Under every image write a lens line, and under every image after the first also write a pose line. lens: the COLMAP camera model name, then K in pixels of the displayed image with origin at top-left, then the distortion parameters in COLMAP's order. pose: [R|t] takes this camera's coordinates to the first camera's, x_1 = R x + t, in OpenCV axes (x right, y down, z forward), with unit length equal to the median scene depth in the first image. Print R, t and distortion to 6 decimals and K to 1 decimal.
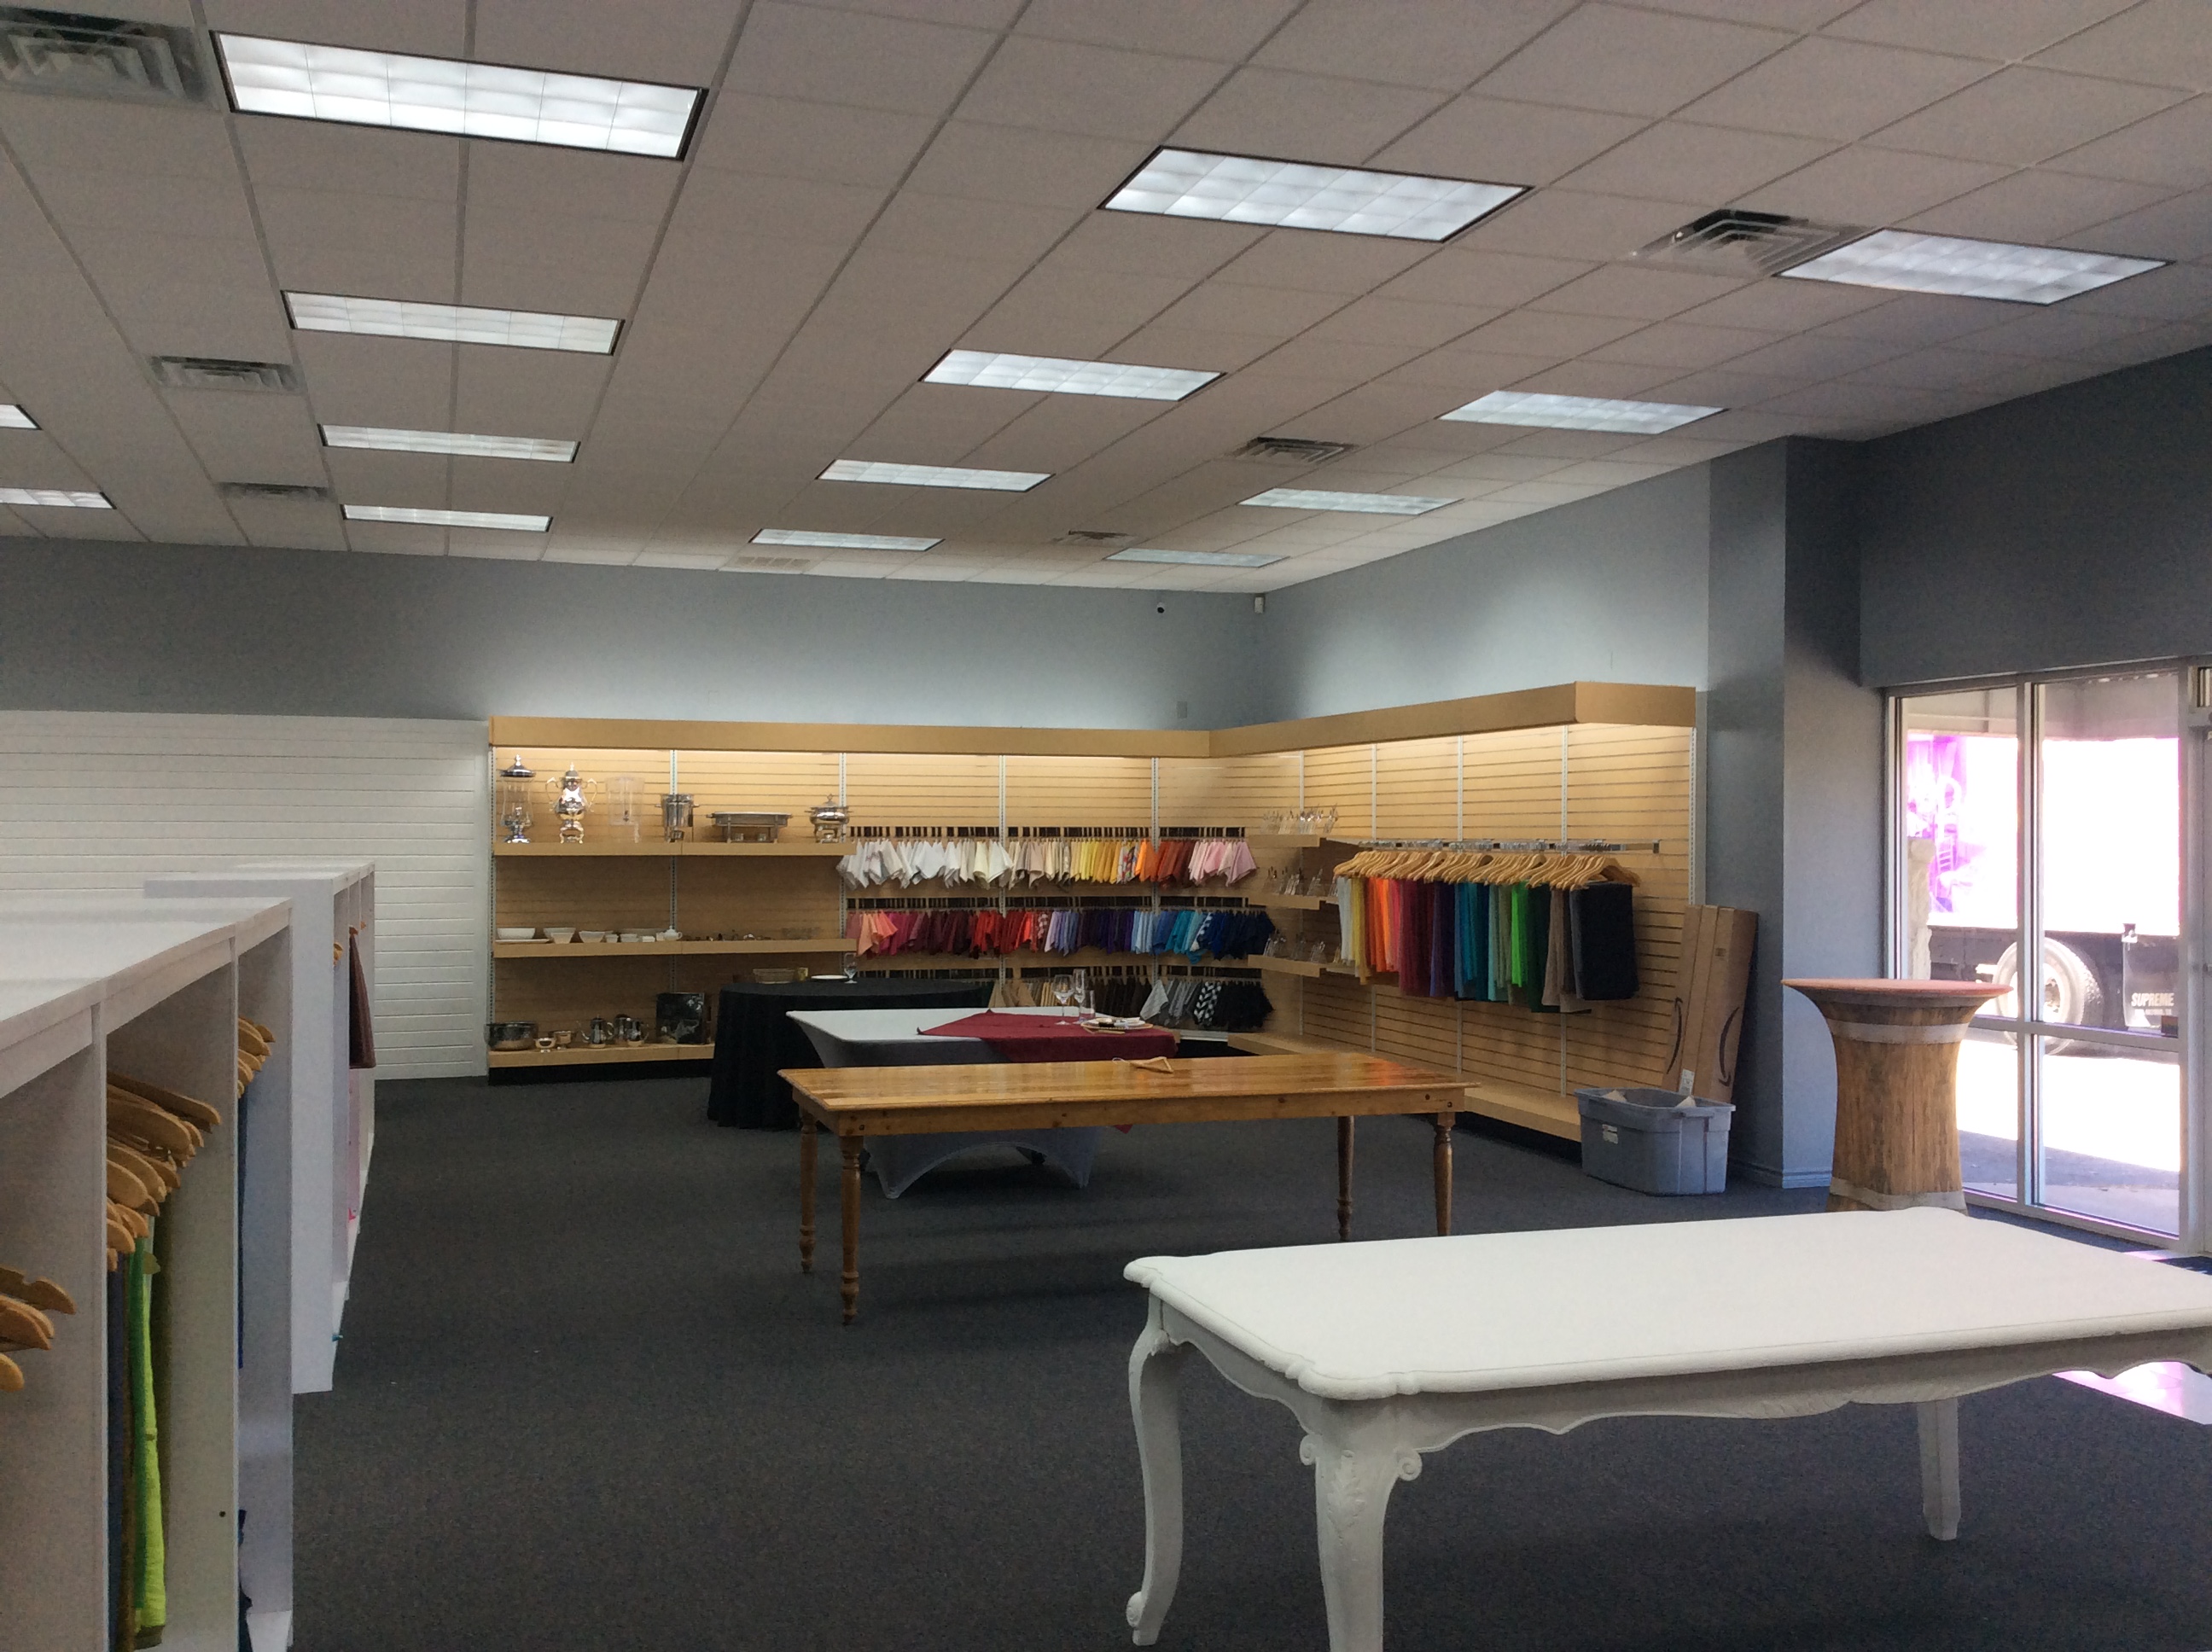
lens RADIAL K [[1996.8, 0, 1106.0], [0, 1996.8, 826.0], [0, 0, 1]] dist [0.114156, -0.230294]
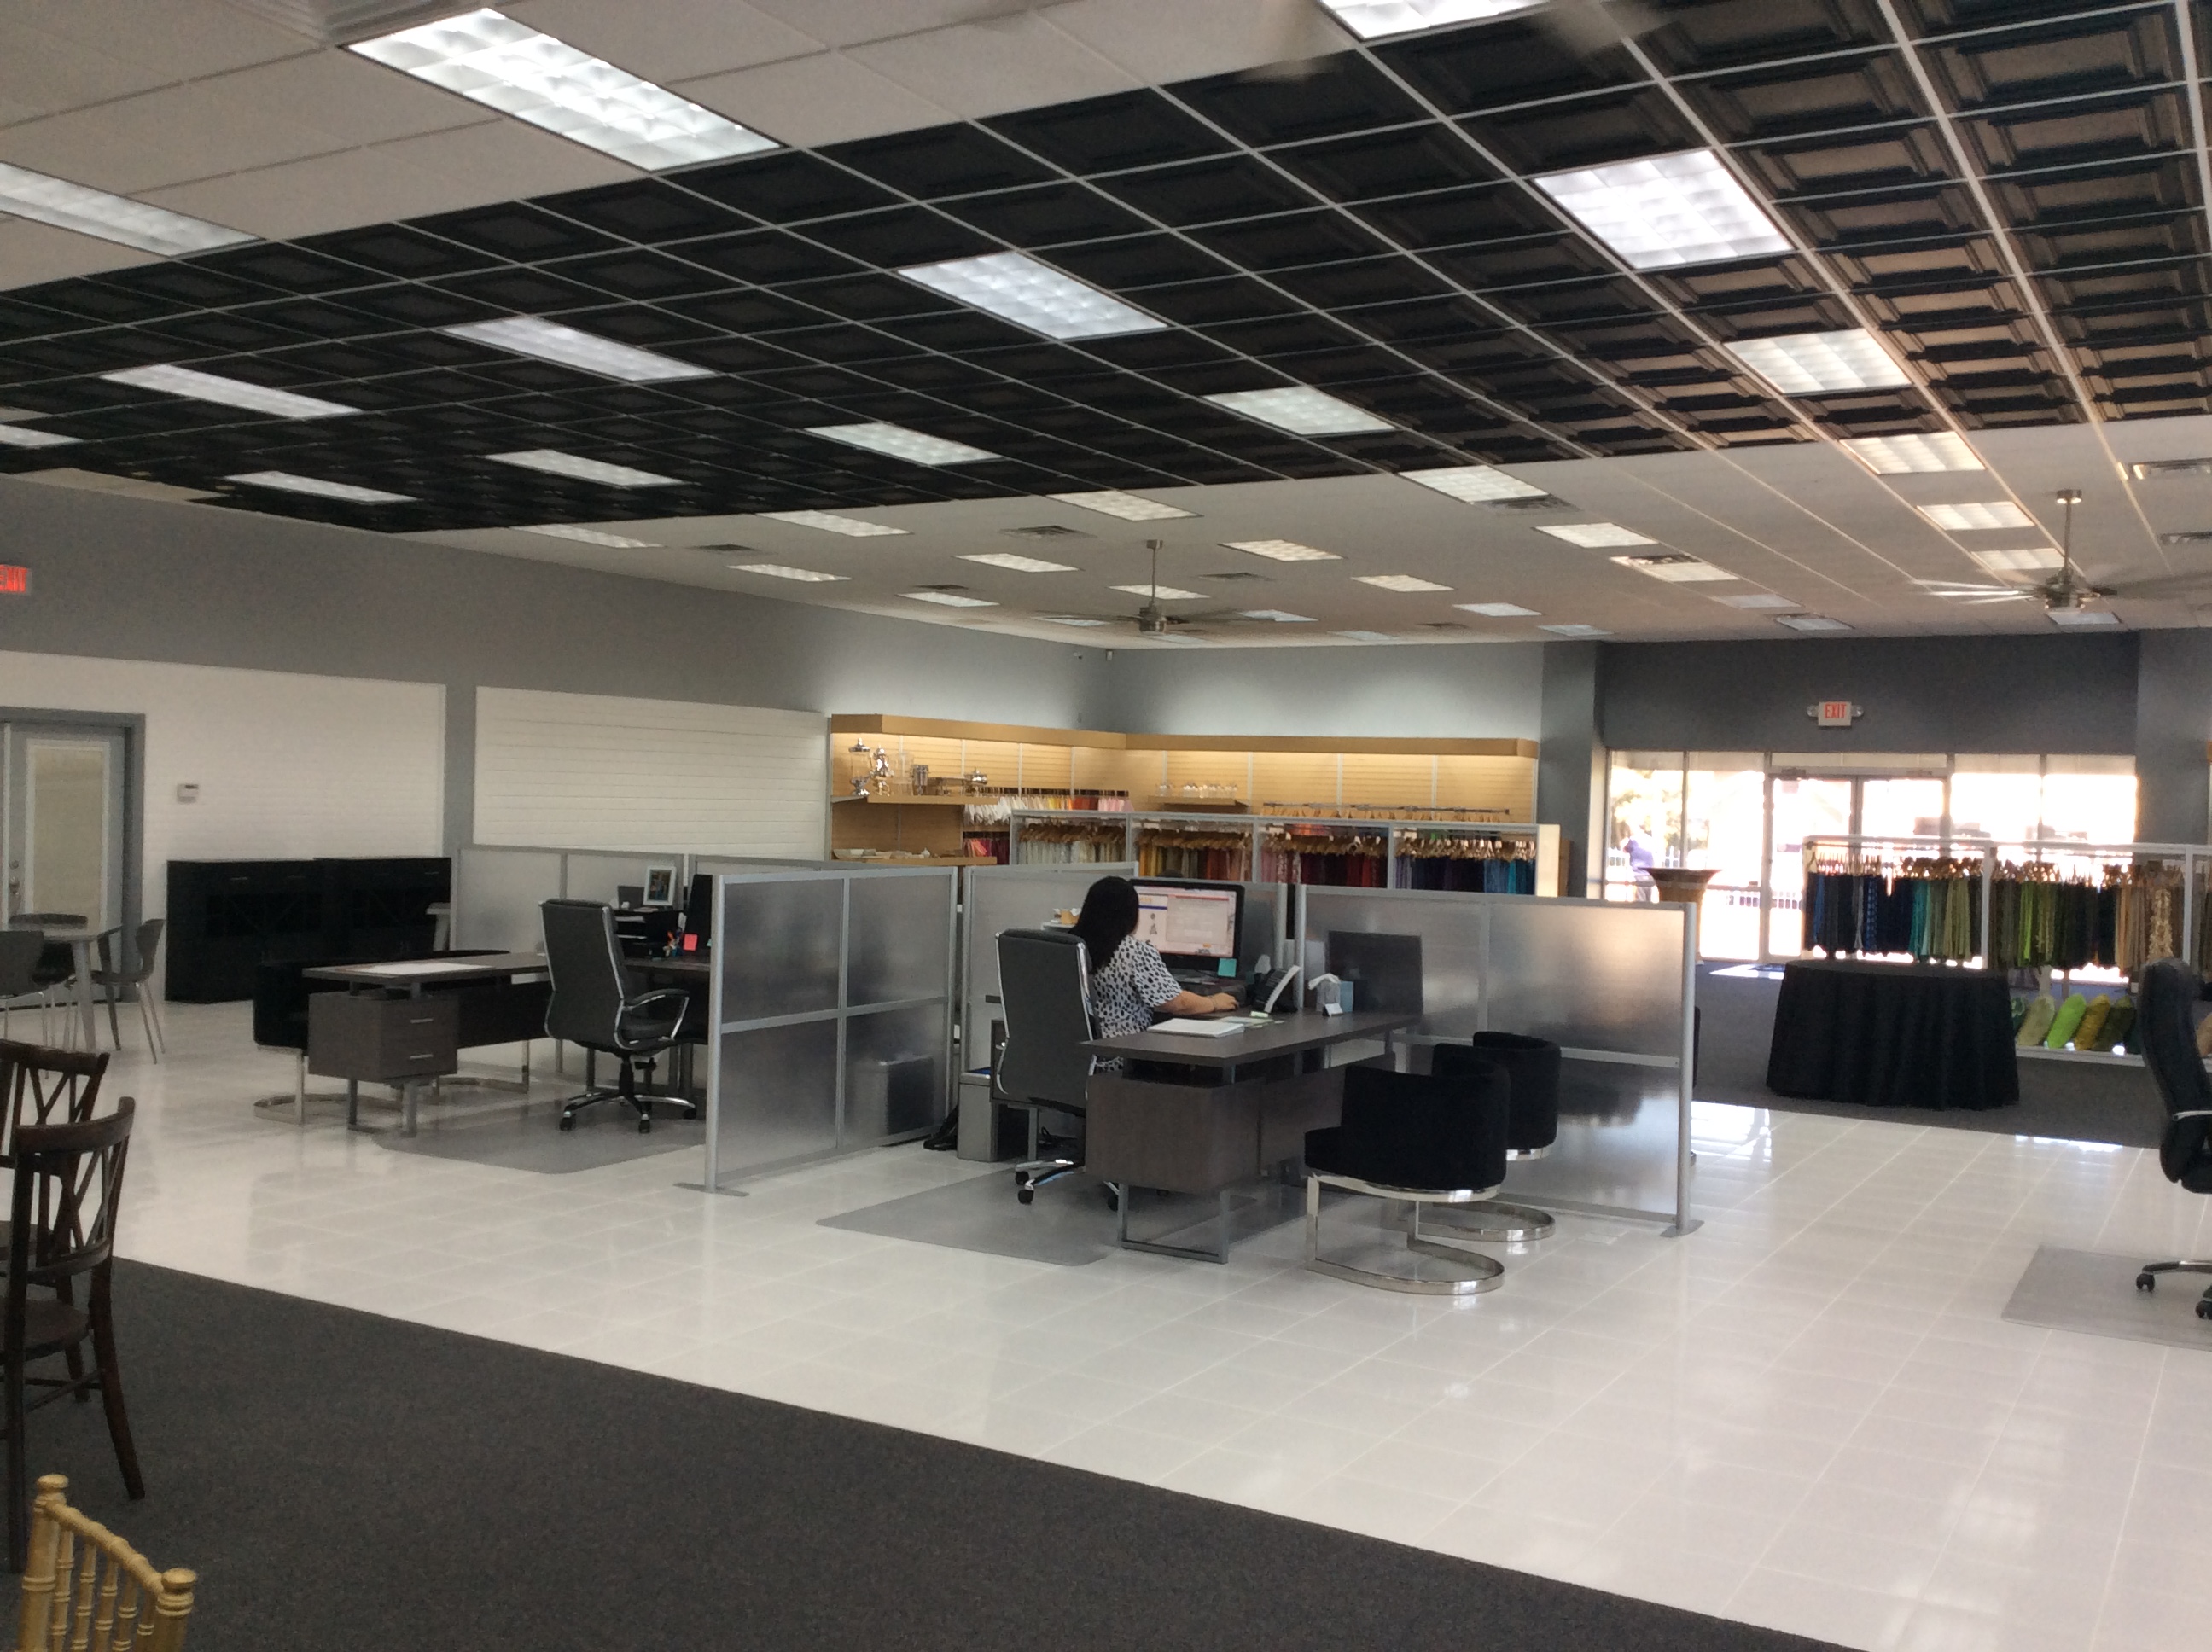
lens RADIAL K [[1996.8, 0, 1106.0], [0, 1996.8, 826.0], [0, 0, 1]] dist [0.114156, -0.230294]
pose [[0.747791, 0.008094, 0.663885, -1.140654], [-0.029597, 0.999338, 0.021153, -0.005179], [-0.663274, -0.035467, 0.747536, -0.265608]]
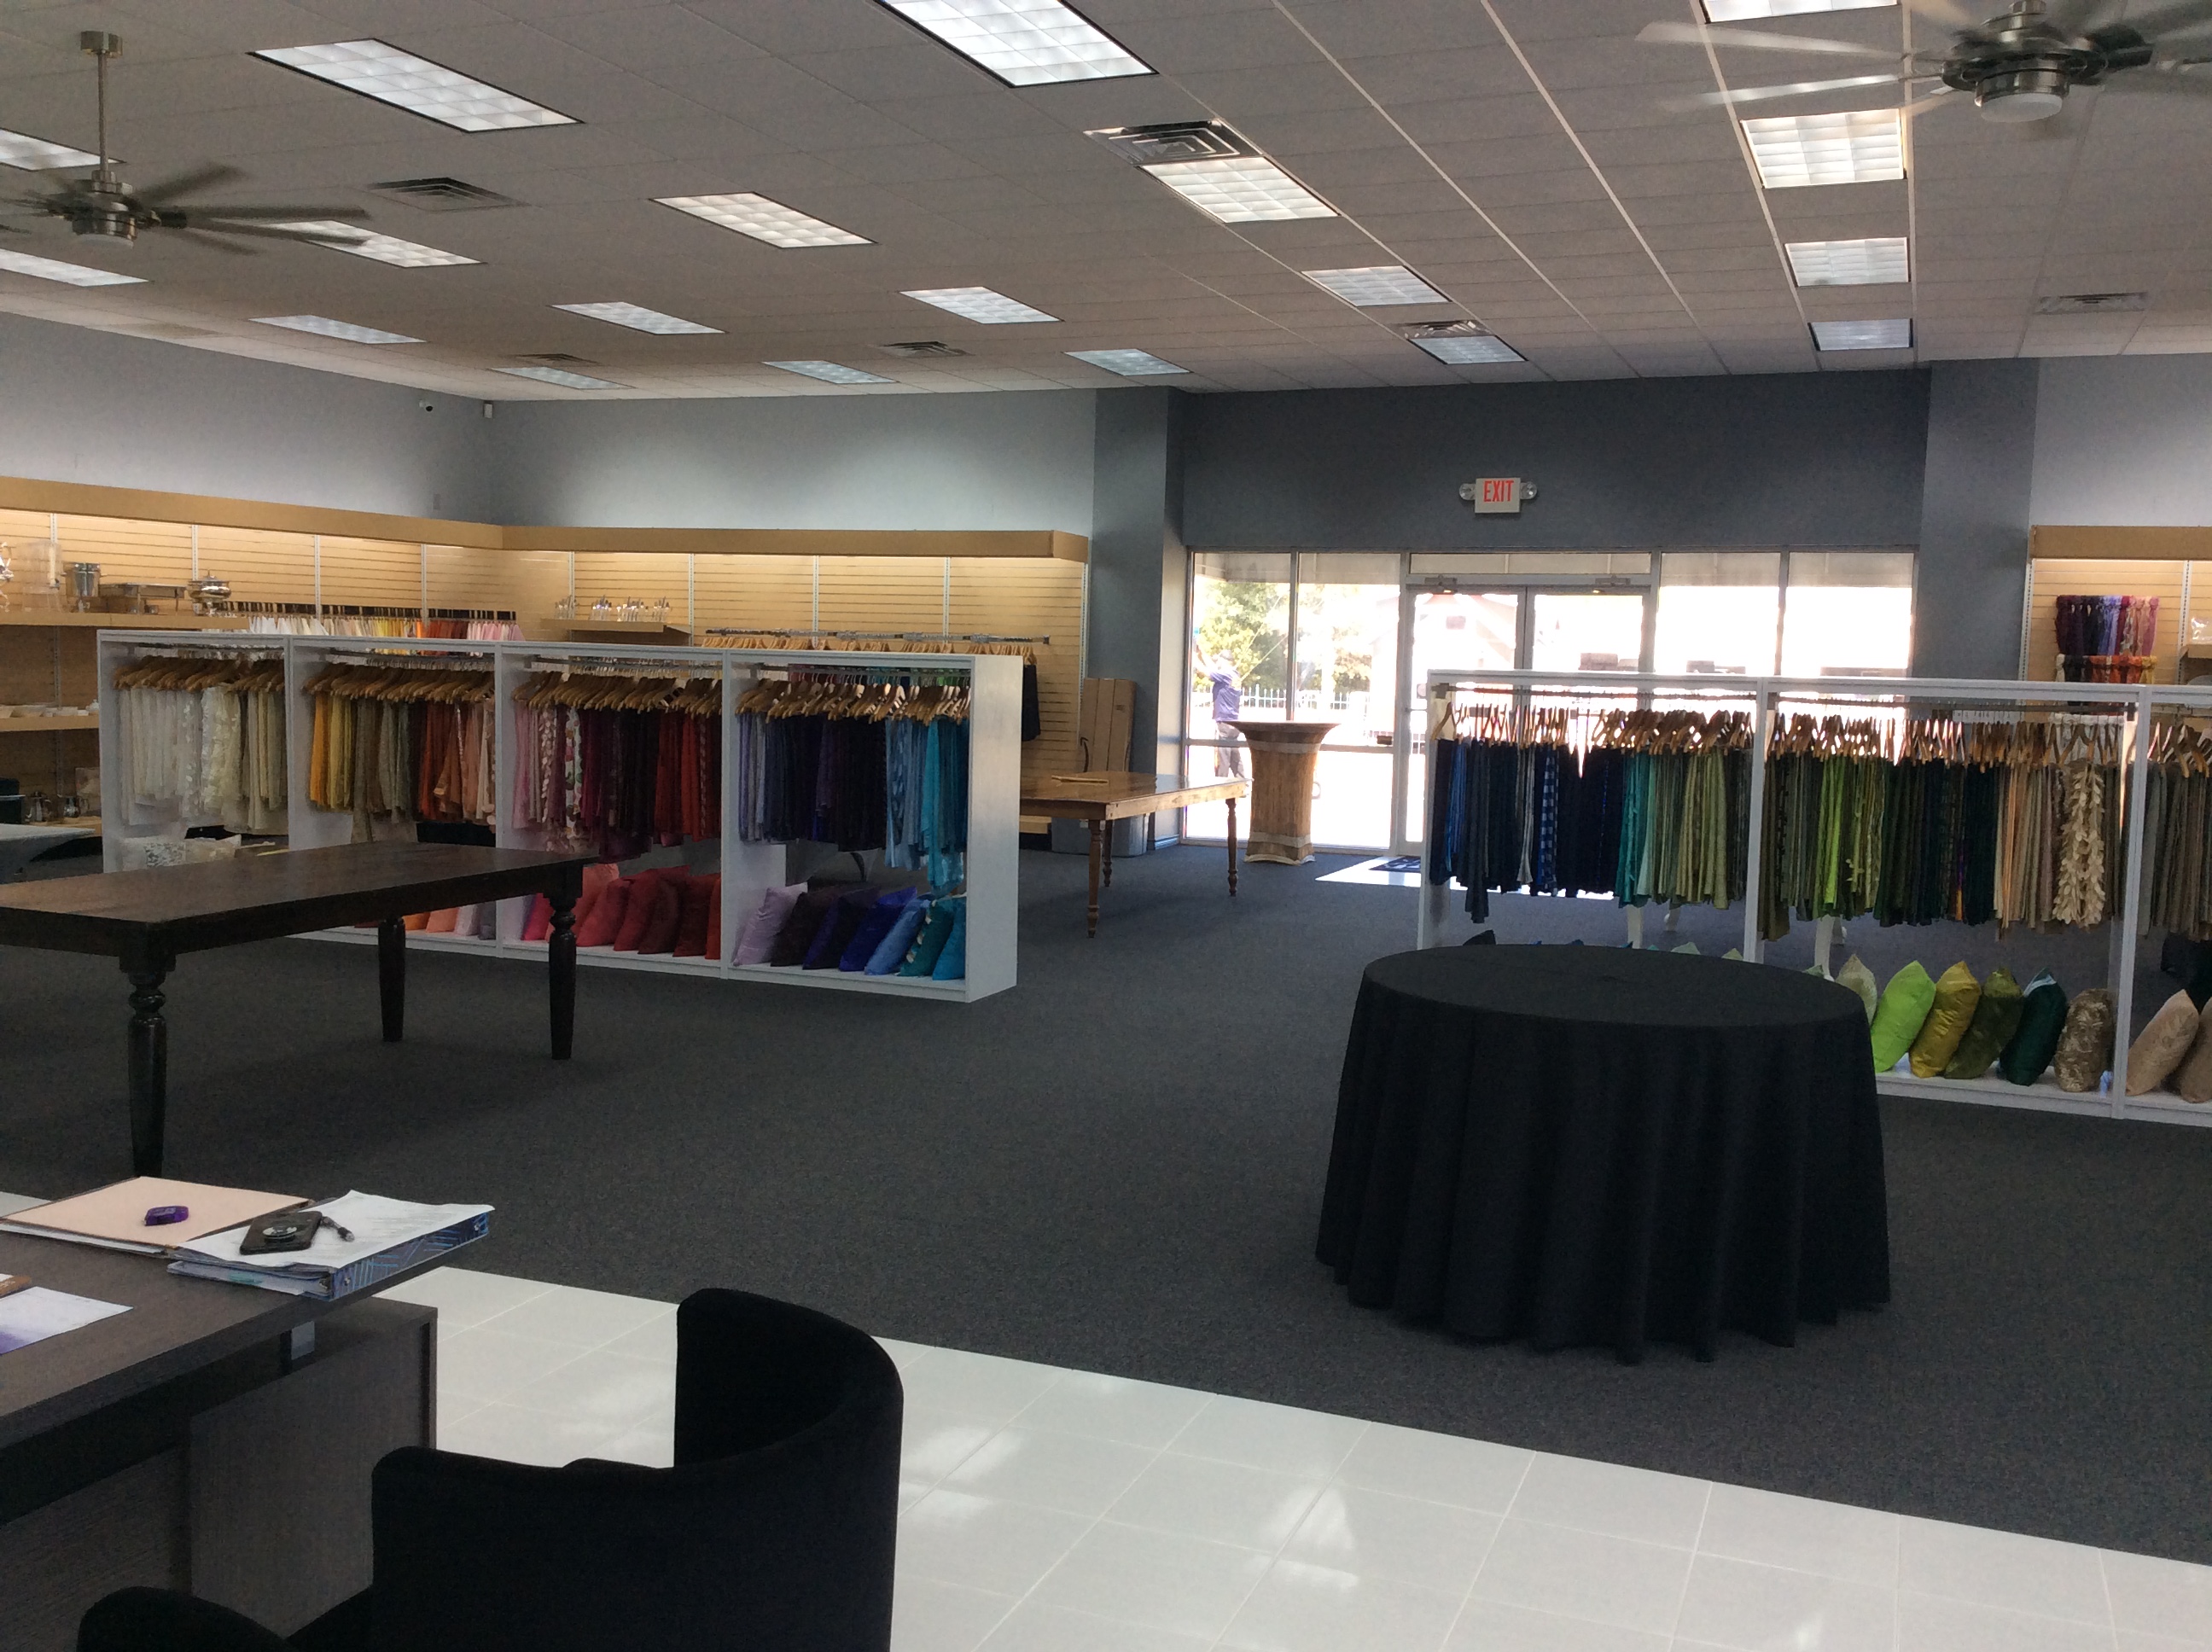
lens RADIAL K [[1996.8, 0, 1106.0], [0, 1996.8, 826.0], [0, 0, 1]] dist [0.114156, -0.230294]
pose [[0.640501, -0.055815, 0.765926, -0.650942], [-0.027829, 0.995013, 0.095781, 0.003197], [-0.767453, -0.082663, 0.635754, -0.006234]]
